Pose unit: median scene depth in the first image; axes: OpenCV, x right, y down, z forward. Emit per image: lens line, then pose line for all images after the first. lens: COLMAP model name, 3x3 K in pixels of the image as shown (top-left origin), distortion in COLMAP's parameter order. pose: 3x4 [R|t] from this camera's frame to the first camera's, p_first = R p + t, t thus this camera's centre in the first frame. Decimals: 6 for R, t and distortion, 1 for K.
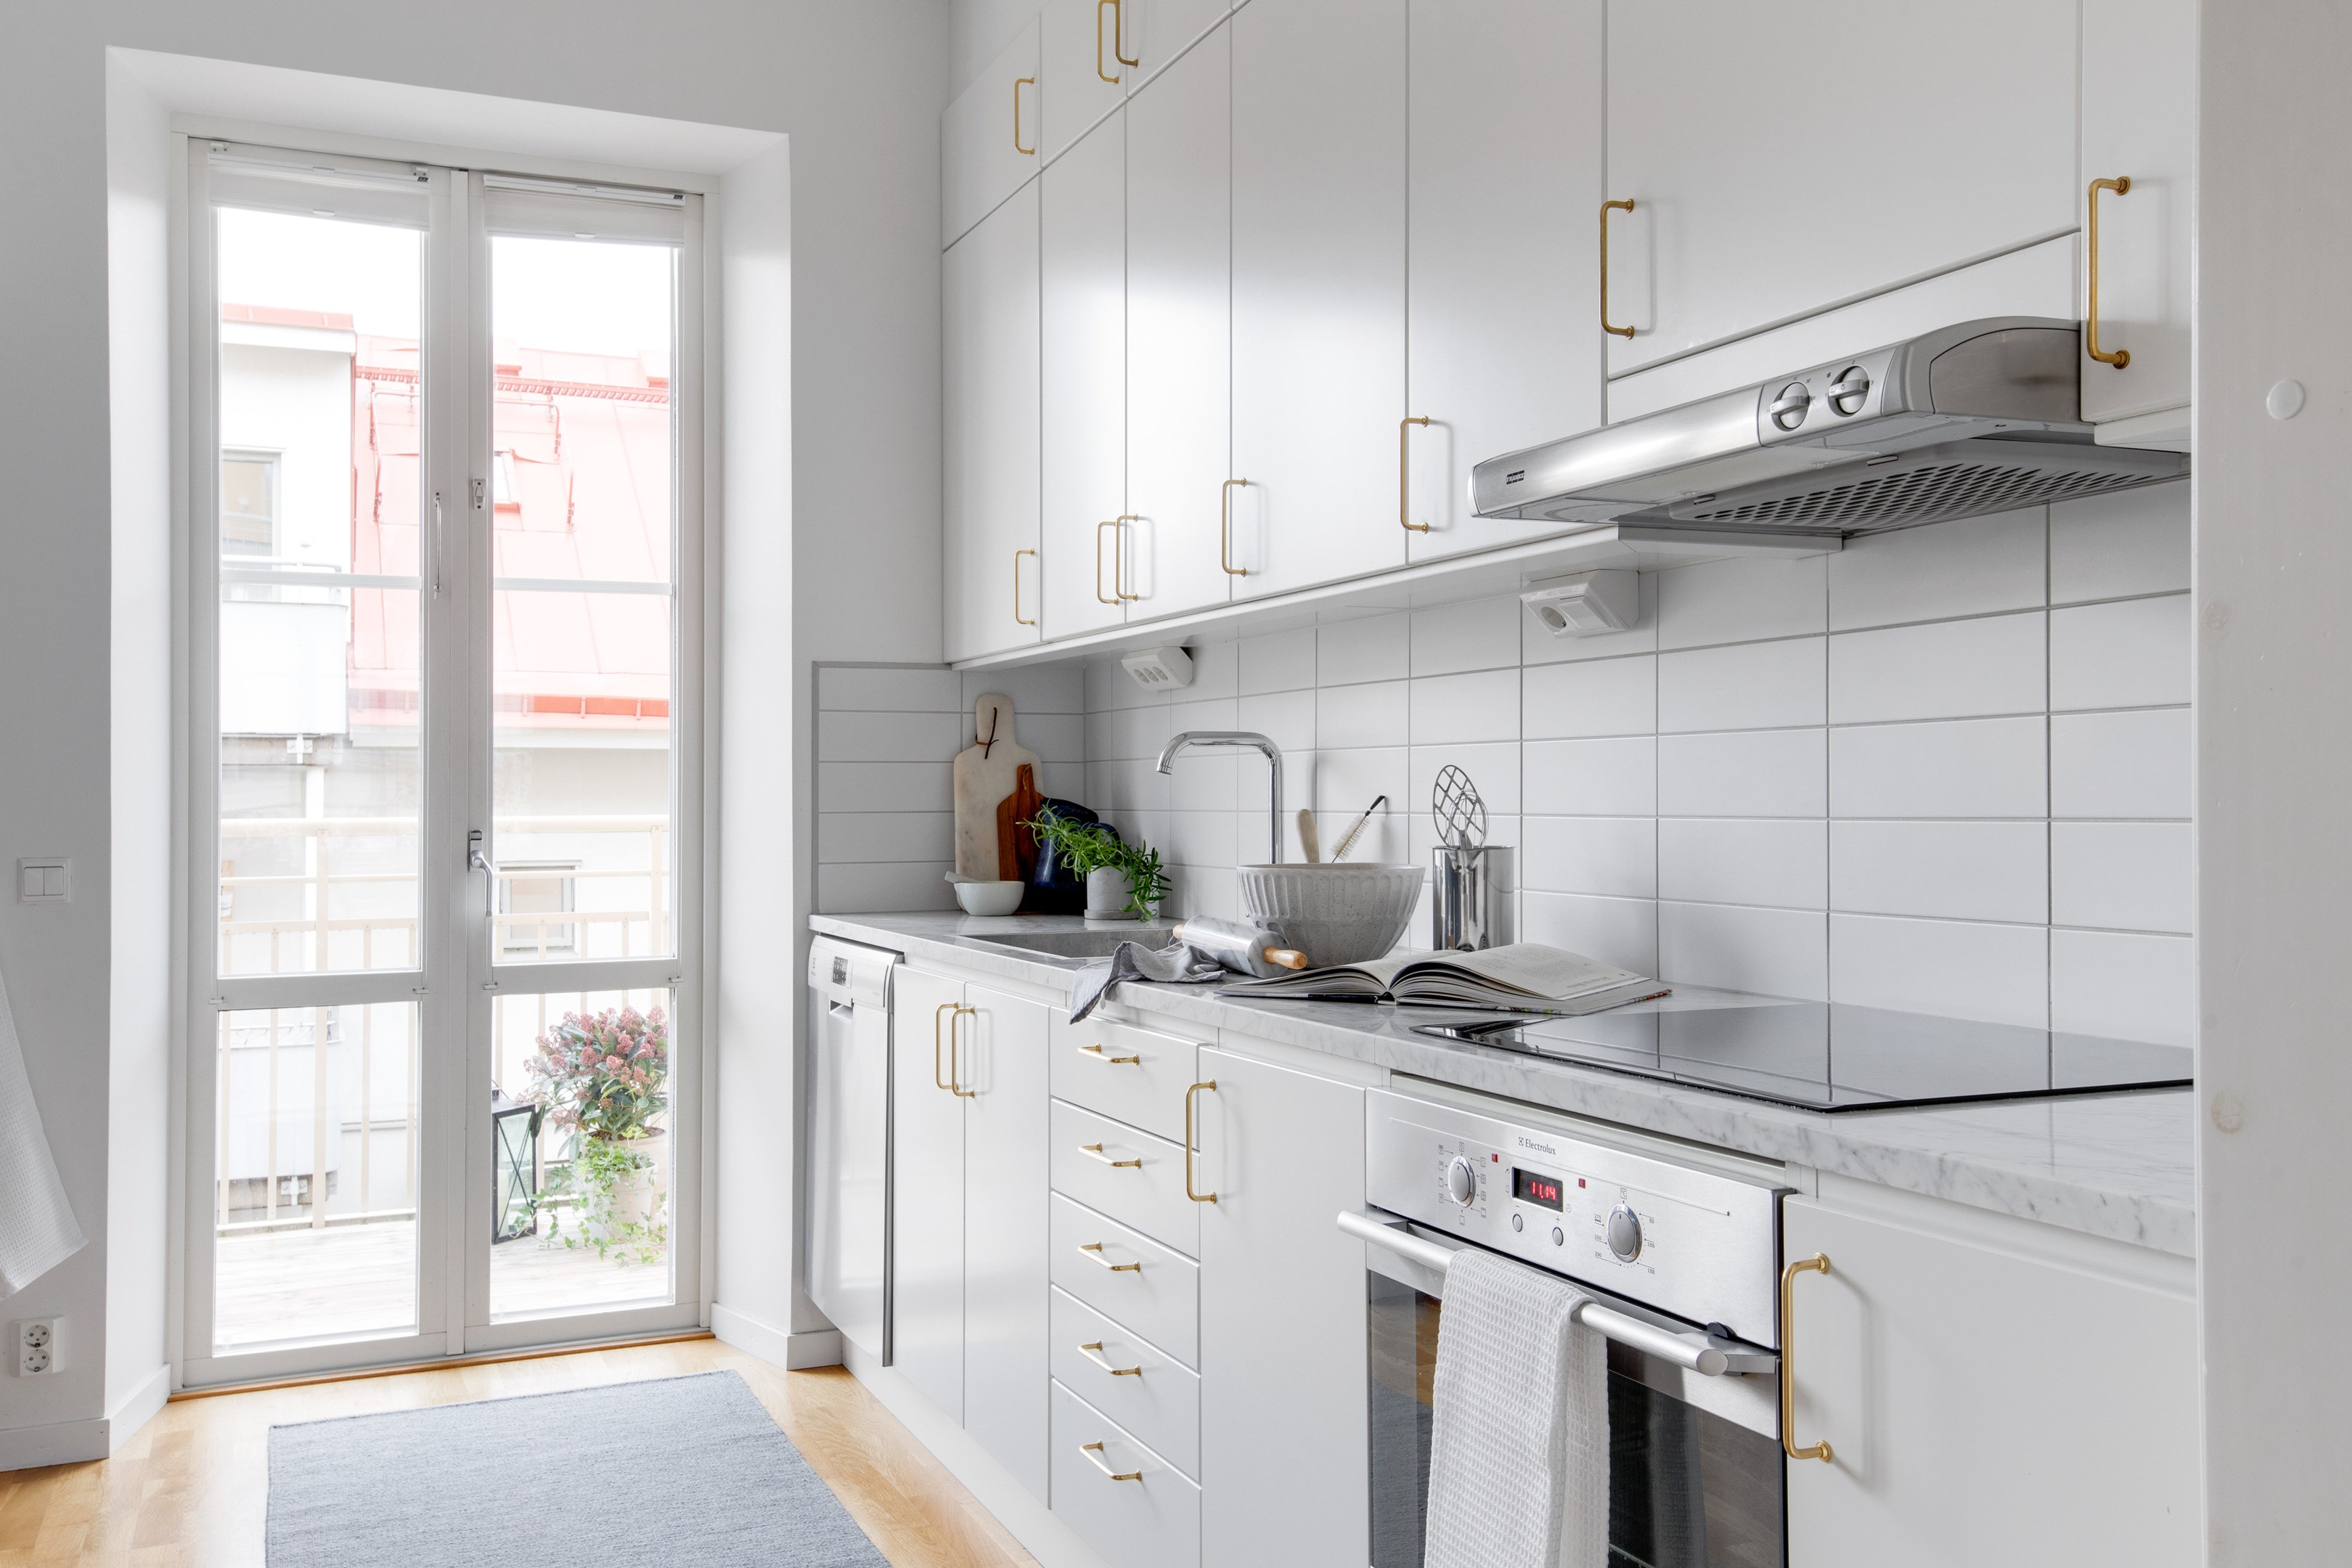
lens RADIAL K [[2034.0, 0, 1176.0], [0, 2034.0, 754.8], [0, 0, 1]] dist [0.029308, 0.010390]
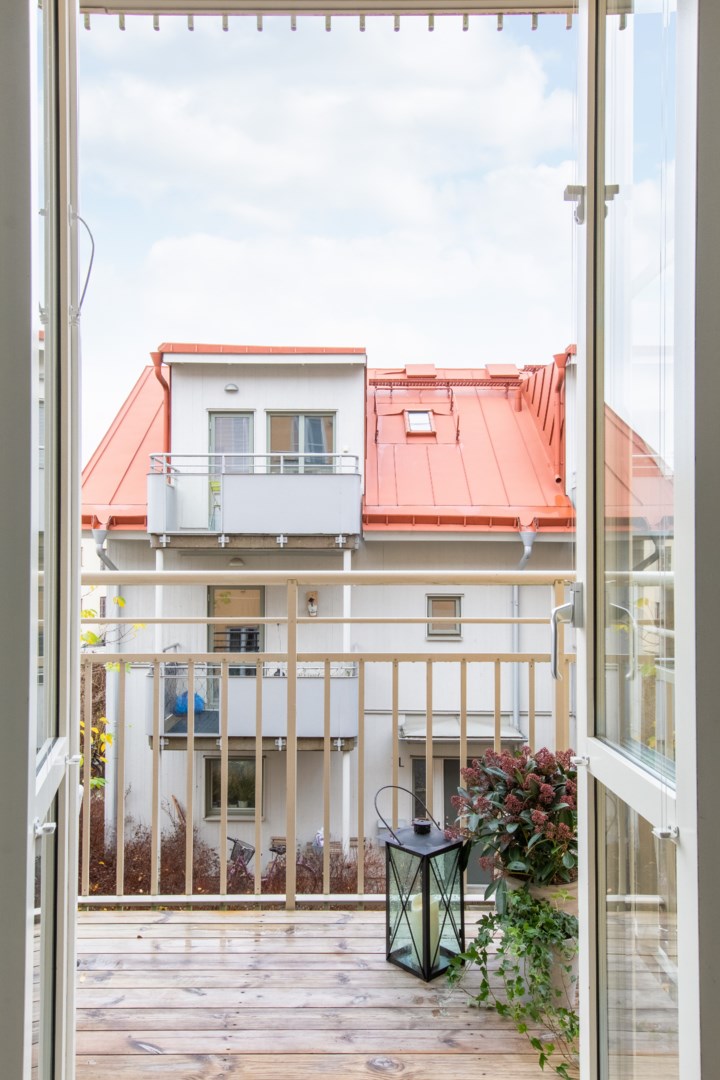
lens RADIAL K [[810.8, 0, 356.9], [0, 810.8, 557.6], [0, 0, 1]] dist [0.035416, -0.000234]
pose [[0.918516, -0.000073, -0.395383, -0.268068], [0.004169, 0.999946, 0.009501, 0.025910], [0.395361, -0.010376, 0.918467, 0.804698]]
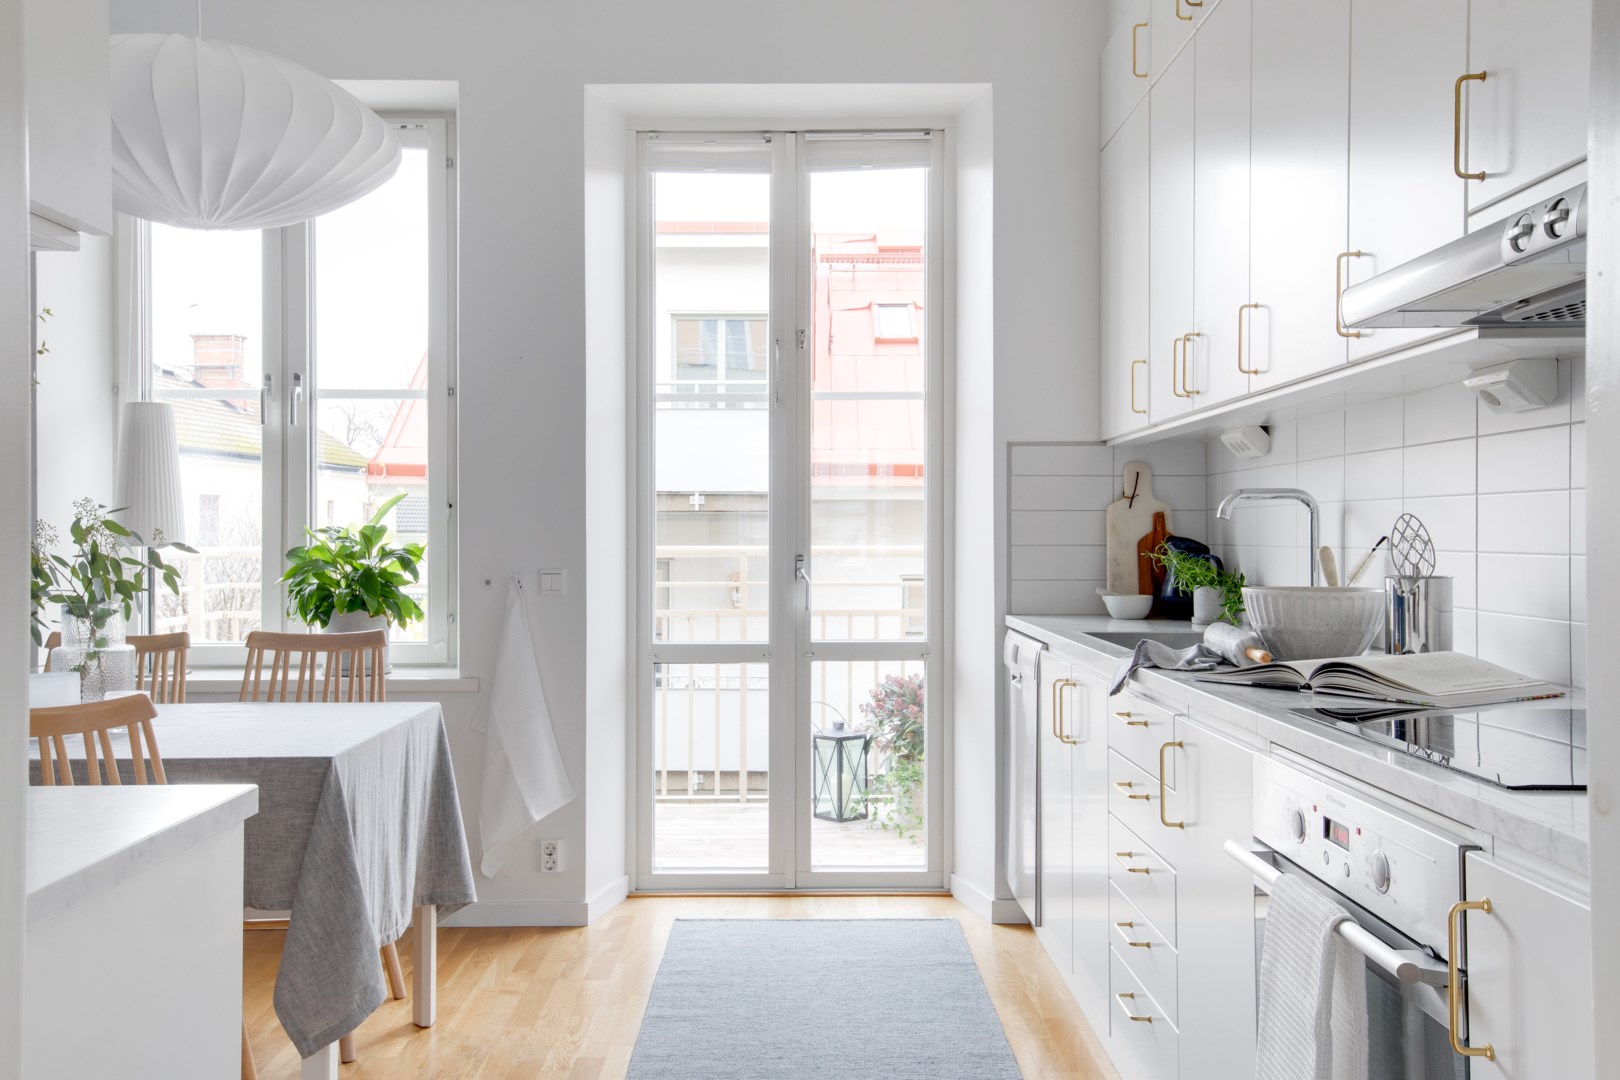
lens RADIAL K [[1423.4, 0, 804.9], [0, 1423.4, 513.7], [0, 0, 1]] dist [0.041483, 0.001900]
pose [[0.918583, -0.001587, -0.395225, 0.091240], [0.004443, 0.999970, 0.006311, -0.001513], [0.395203, -0.007553, 0.918563, 0.000783]]
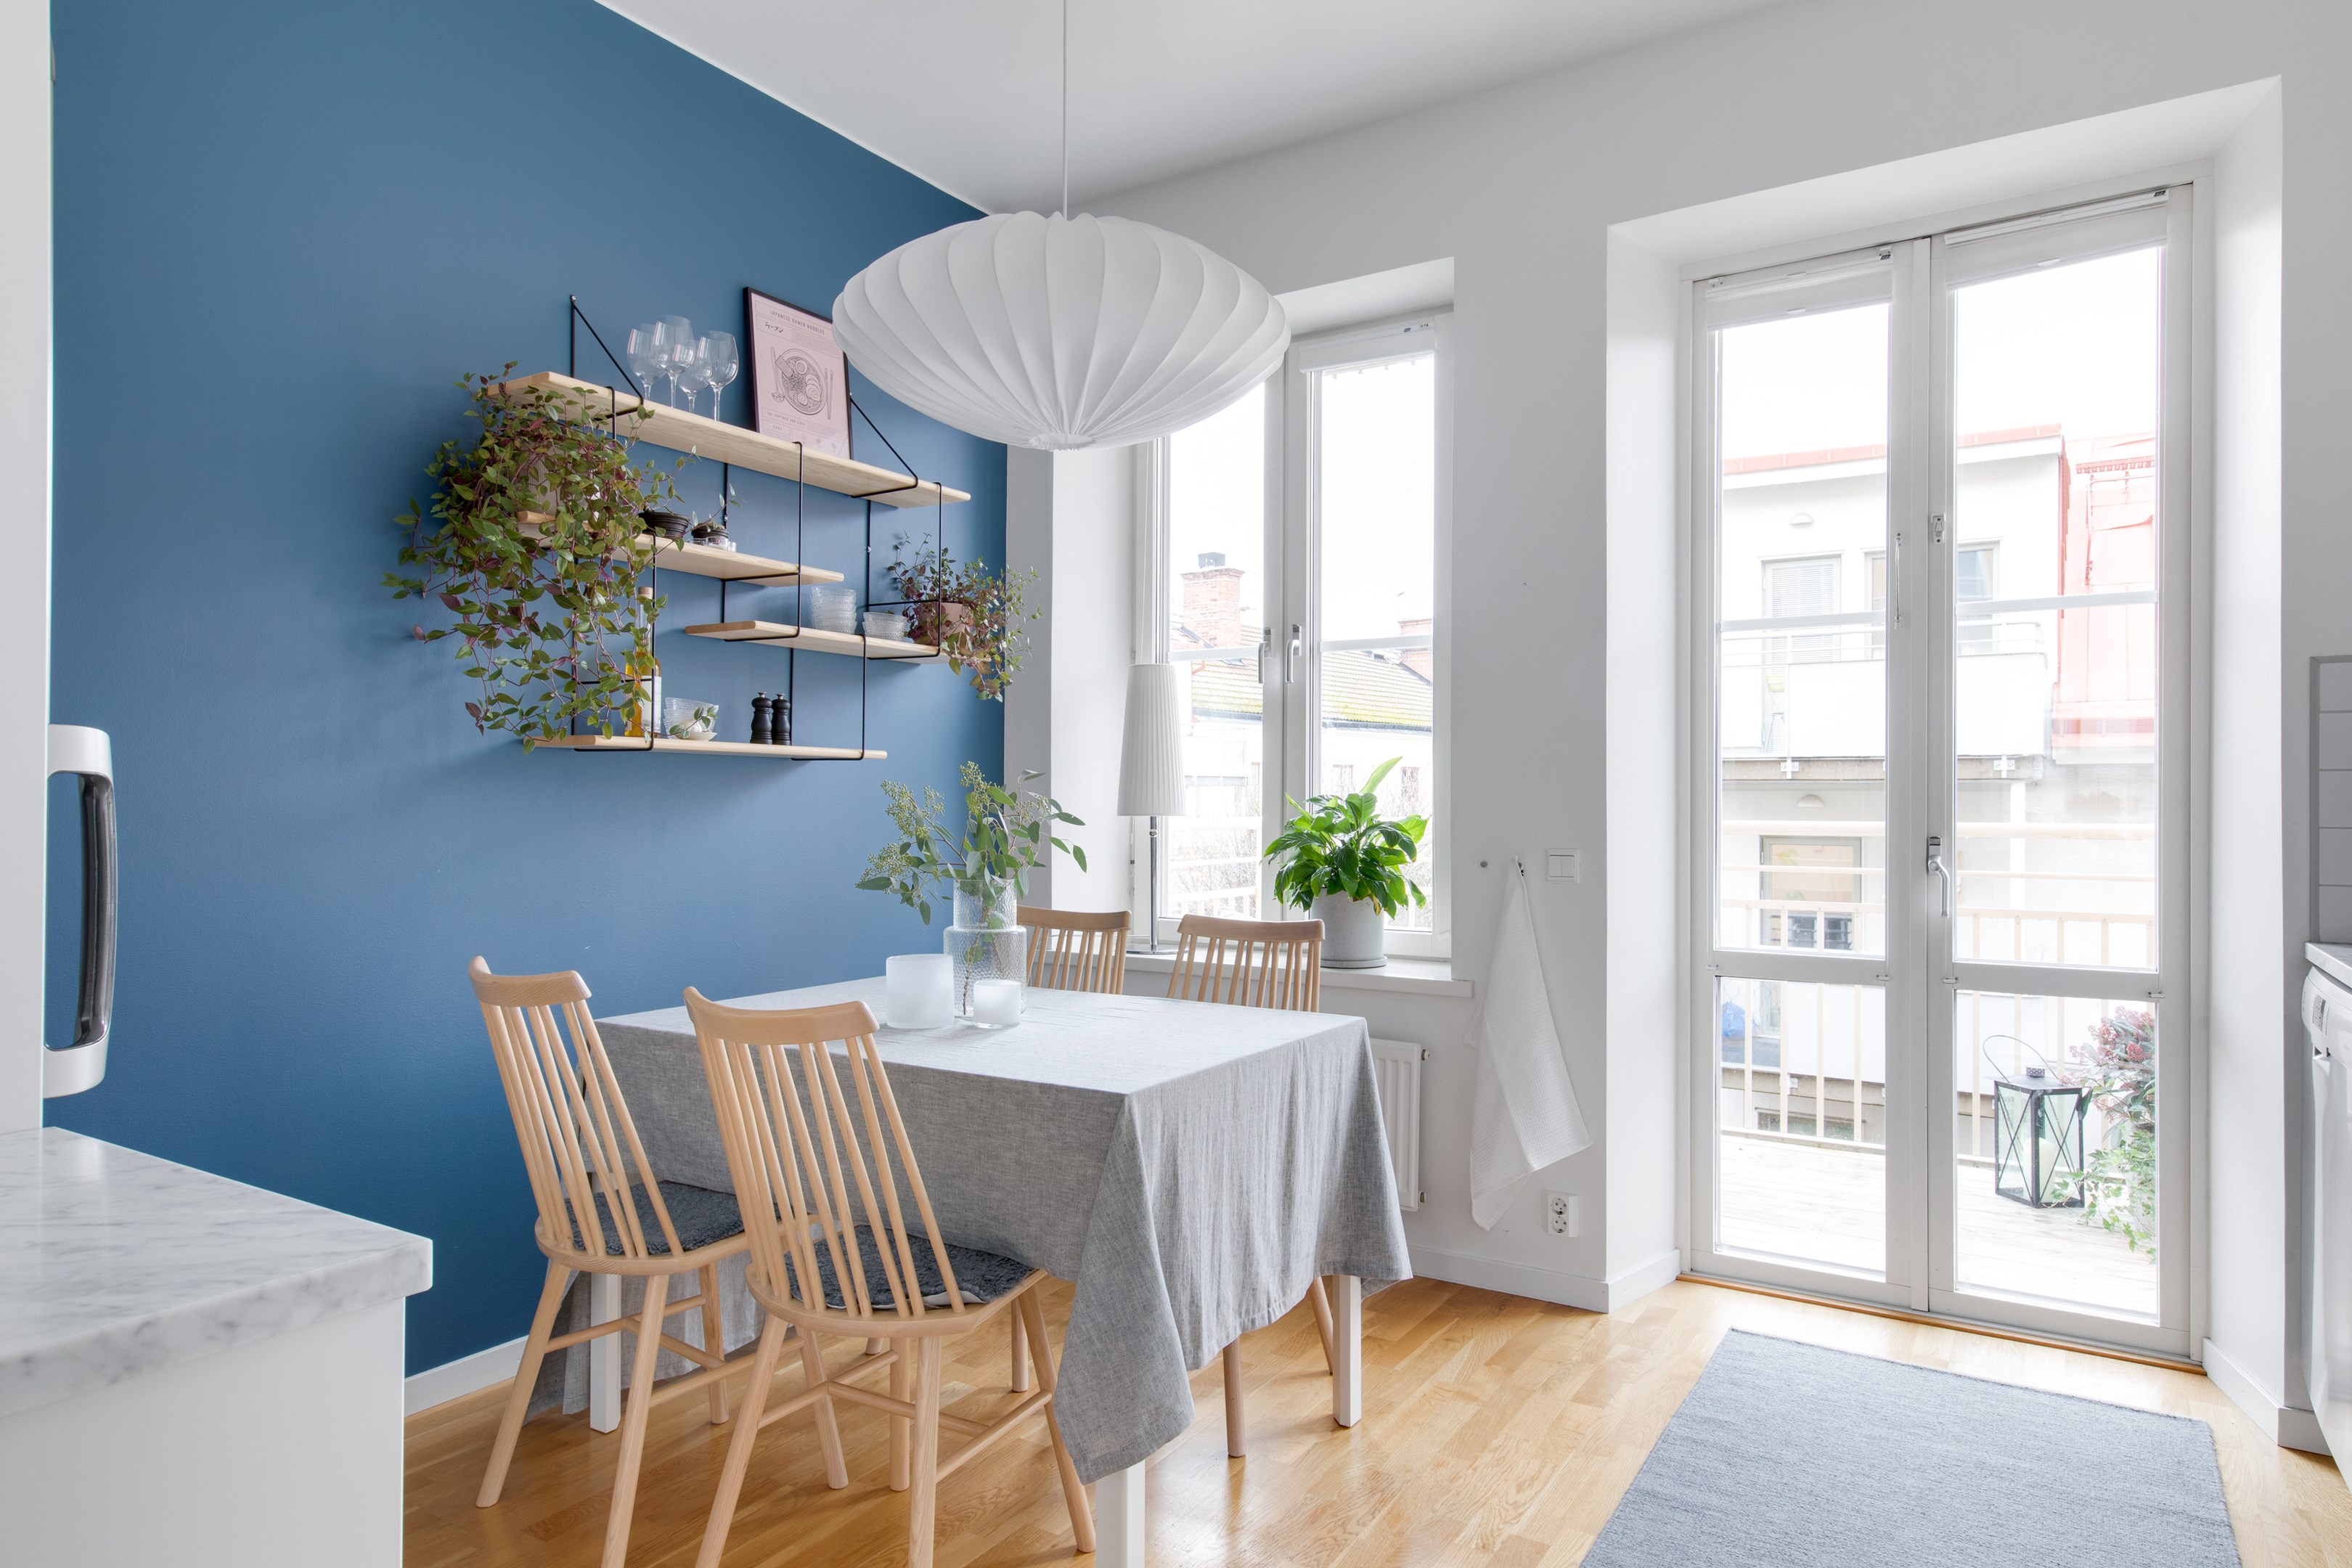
lens RADIAL K [[1406.5, 0, 1171.8], [0, 1406.5, 787.6], [0, 0, 1]] dist [0.017265, -0.002965]
pose [[0.562516, -0.001125, -0.826786, 0.053600], [0.009311, 0.999944, 0.004974, 0.002717], [0.826734, -0.010496, 0.562495, 0.236938]]
